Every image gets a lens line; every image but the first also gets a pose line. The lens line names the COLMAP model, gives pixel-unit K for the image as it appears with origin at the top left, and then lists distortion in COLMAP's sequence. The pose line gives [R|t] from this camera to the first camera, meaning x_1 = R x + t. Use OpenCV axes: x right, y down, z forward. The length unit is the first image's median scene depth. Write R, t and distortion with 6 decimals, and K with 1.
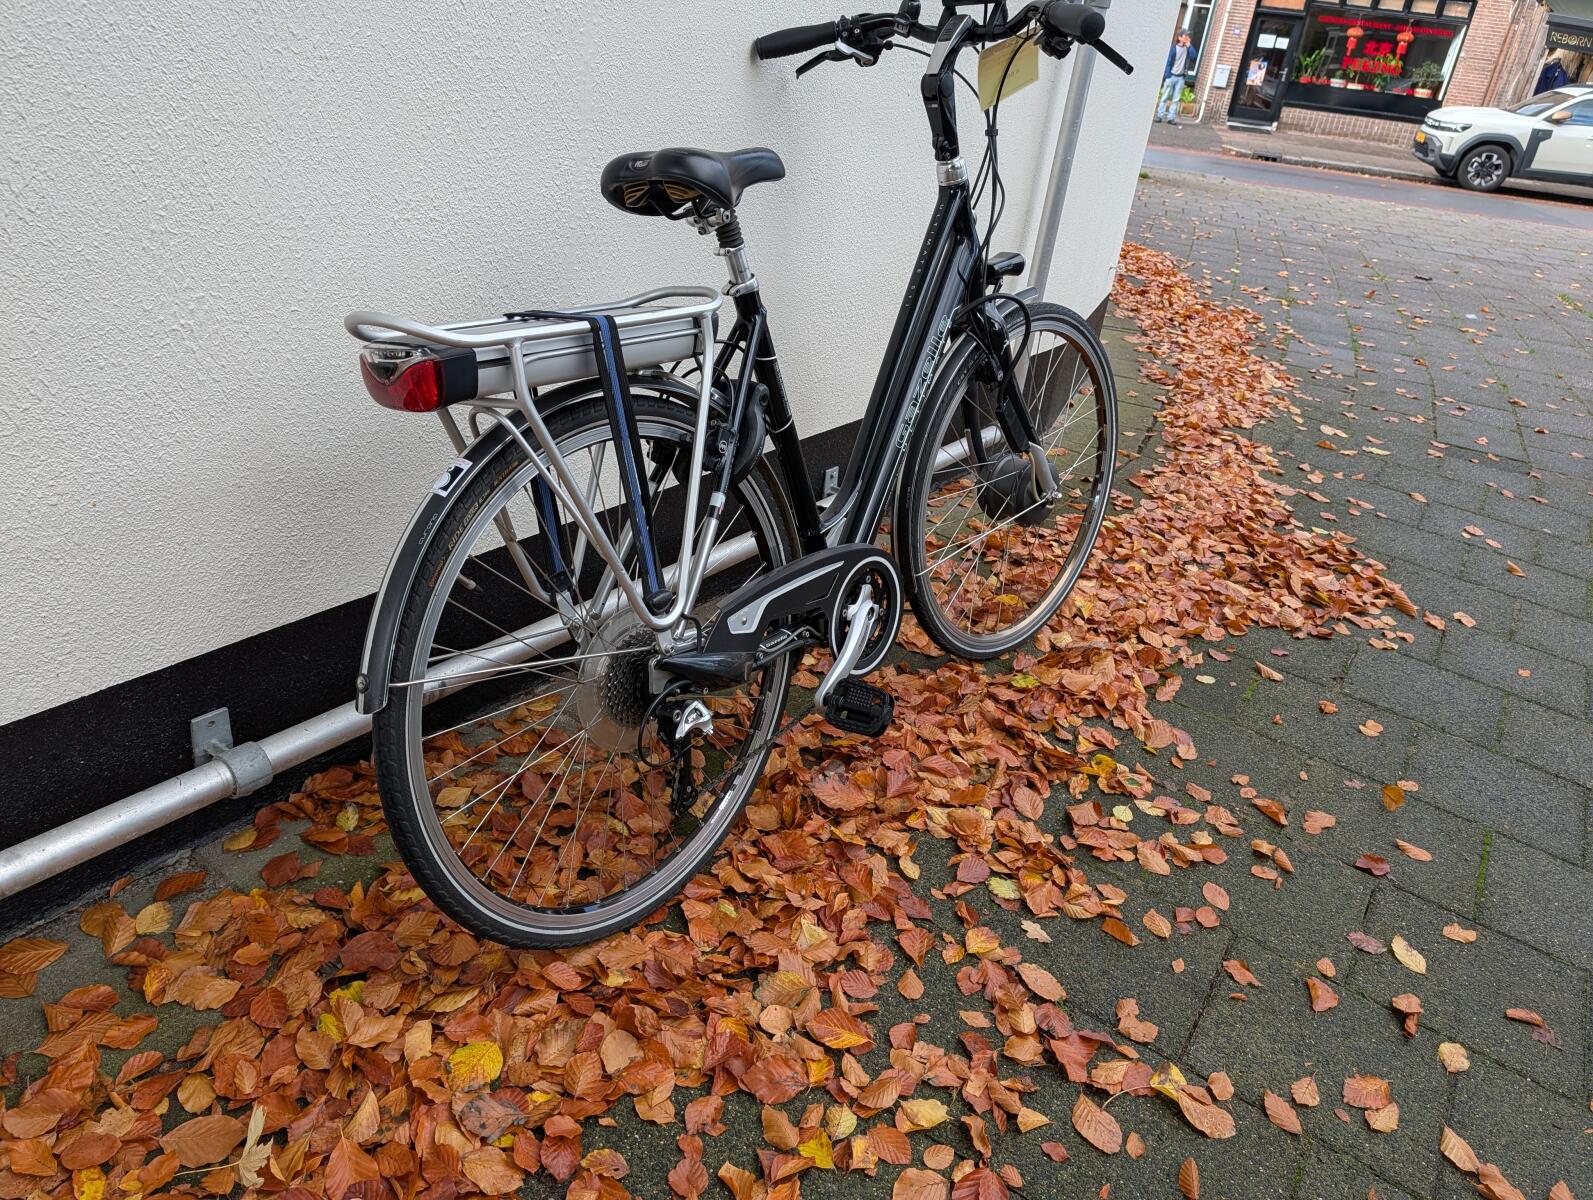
lens RADIAL K [[1143.1, 0, 791.0], [0, 1143.1, 616.3], [0, 0, 1]] dist [0.020720, -0.024349]
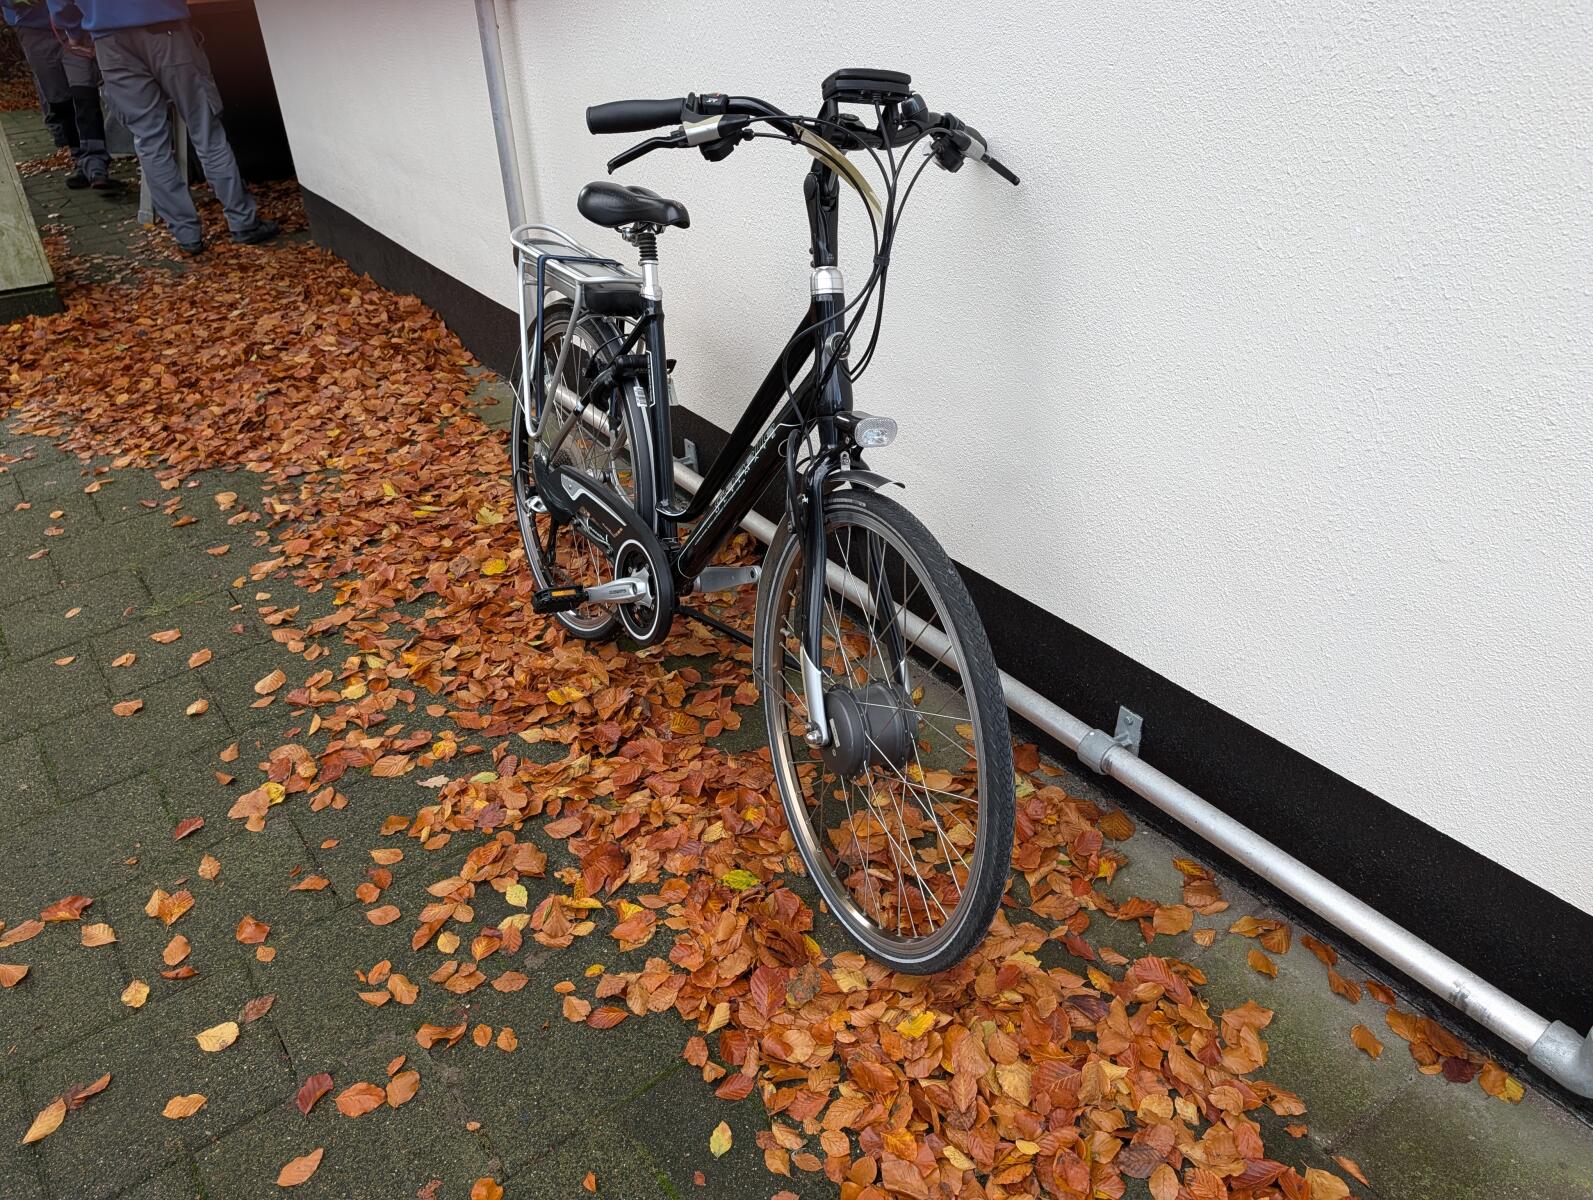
lens RADIAL K [[1143.1, 0, 834.4], [0, 1143.1, 602.3], [0, 0, 1]] dist [0.020720, -0.024349]
pose [[-0.313252, 0.389749, -0.866008, 1.290016], [-0.455877, 0.738252, 0.497152, -0.841029], [0.833096, 0.550526, -0.053581, 1.541694]]
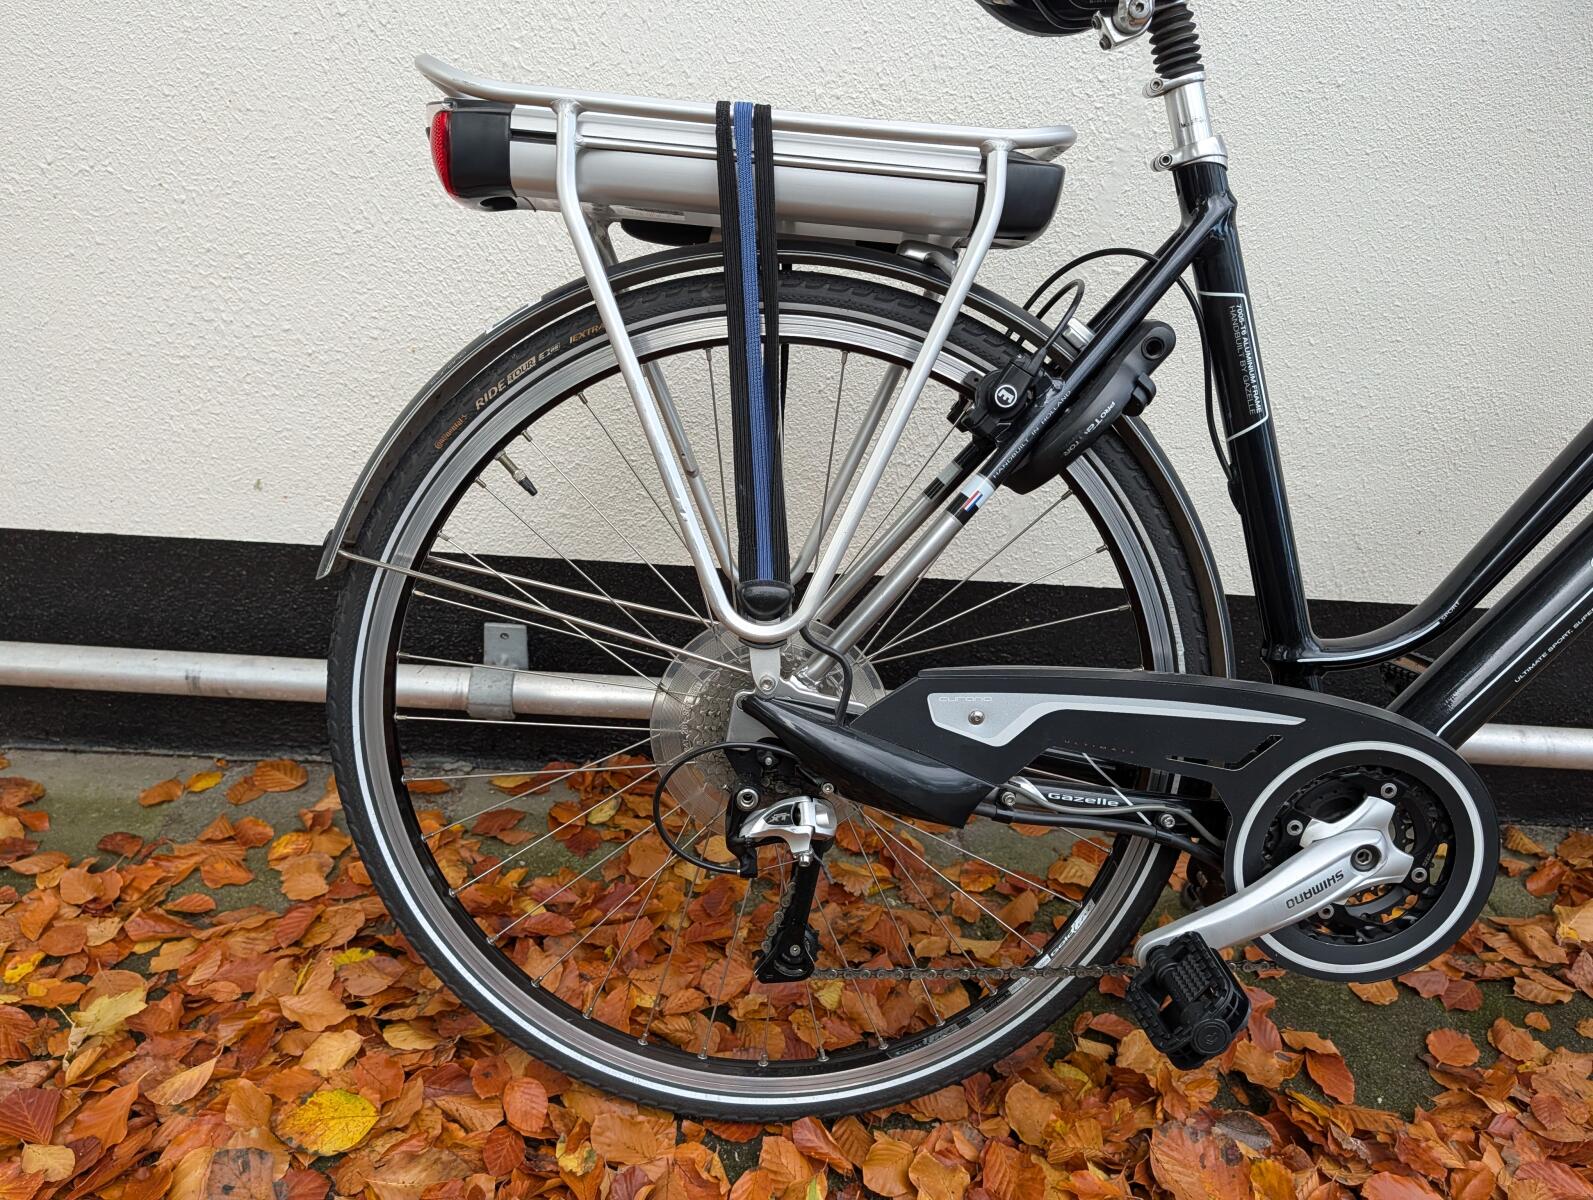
lens RADIAL K [[1143.1, 0, 766.4], [0, 1143.1, 597.9], [0, 0, 1]] dist [0.020720, -0.024349]
pose [[0.598979, 0.238684, -0.764366, 0.326906], [-0.371029, 0.928621, -0.000774, -0.012065], [0.709621, 0.284065, 0.644783, 0.584245]]
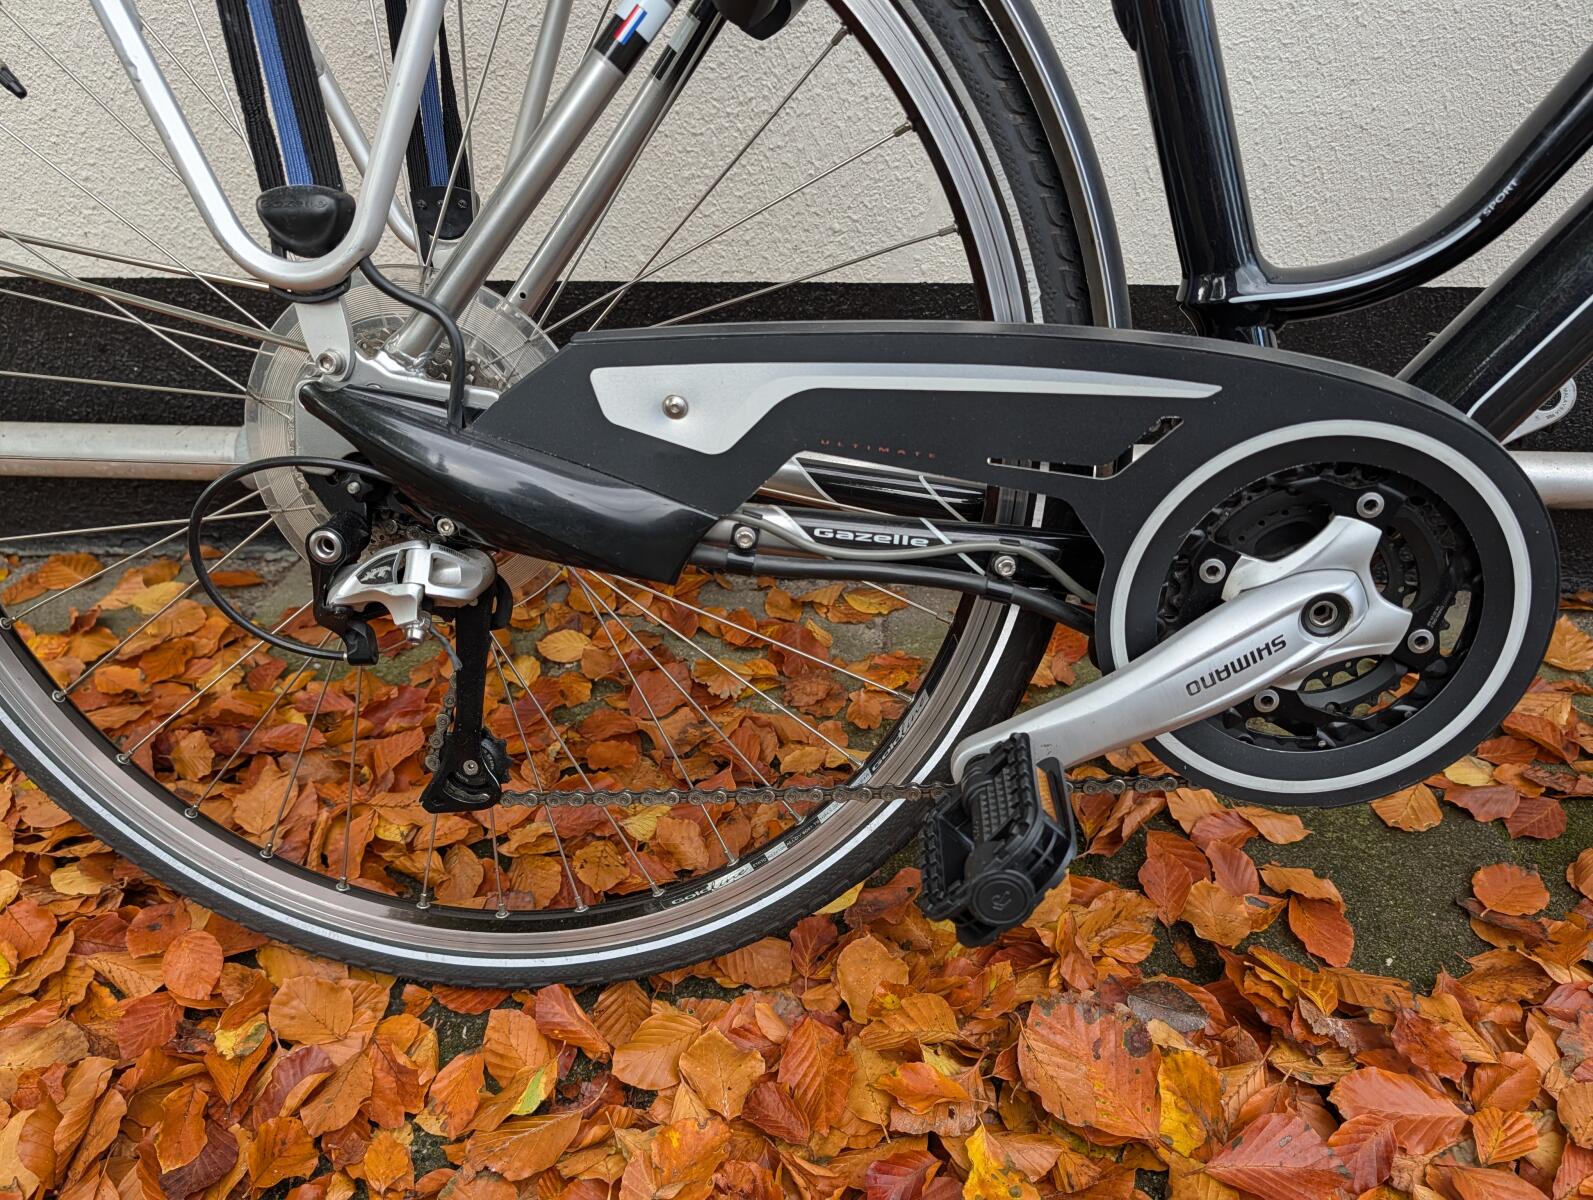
lens RADIAL K [[1143.1, 0, 789.5], [0, 1143.1, 607.2], [0, 0, 1]] dist [0.020720, -0.024349]
pose [[0.527004, 0.344191, -0.777045, 0.284016], [-0.330569, 0.925336, 0.185679, -0.016357], [0.782937, 0.159013, 0.601435, 0.875522]]
